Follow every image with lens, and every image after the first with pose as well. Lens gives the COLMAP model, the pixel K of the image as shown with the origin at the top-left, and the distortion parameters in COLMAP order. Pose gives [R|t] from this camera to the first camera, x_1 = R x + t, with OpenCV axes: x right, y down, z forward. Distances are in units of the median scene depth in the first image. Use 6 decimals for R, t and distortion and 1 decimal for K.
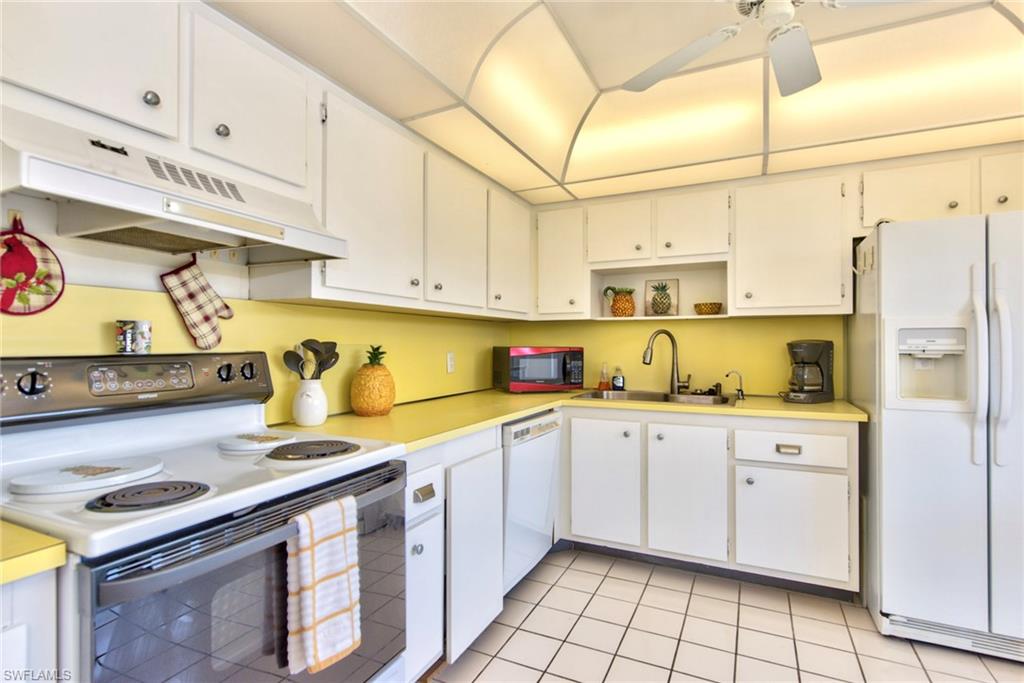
lens RADIAL K [[496.3, 0, 515.3], [0, 496.3, 346.5], [0, 0, 1]] dist [0.000602, -0.000058]
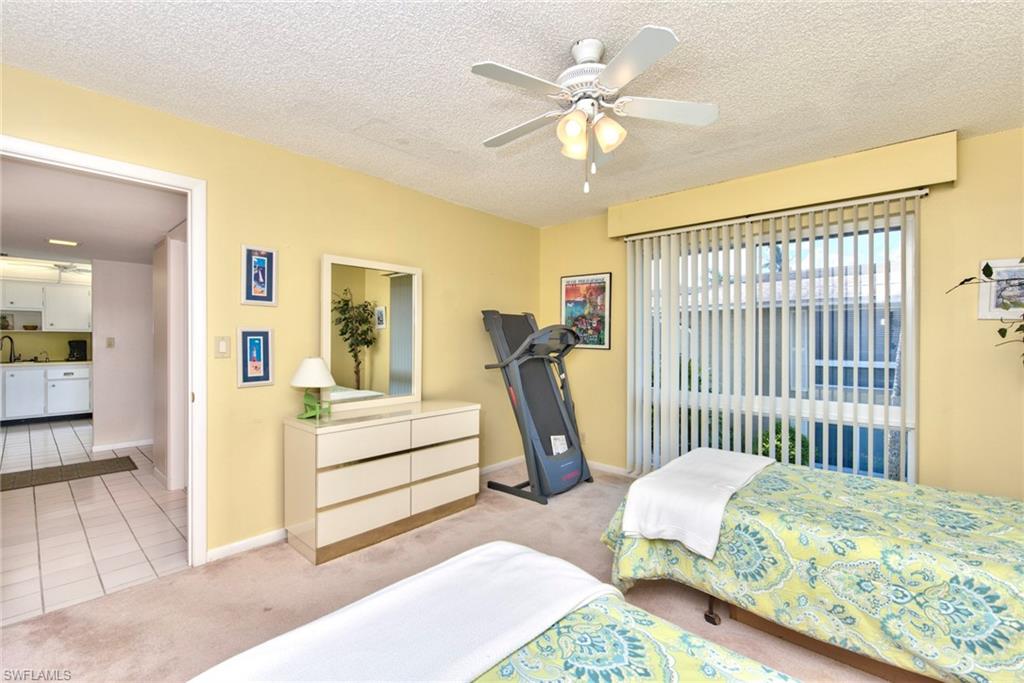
lens RADIAL K [[448.5, 0, 505.5], [0, 448.5, 343.2], [0, 0, 1]] dist [-0.011511, -0.000544]
pose [[0.287409, -0.002733, 0.957804, -1.236479], [0.004964, 0.999987, 0.001364, 0.014668], [-0.957795, 0.004363, 0.287419, -2.264814]]
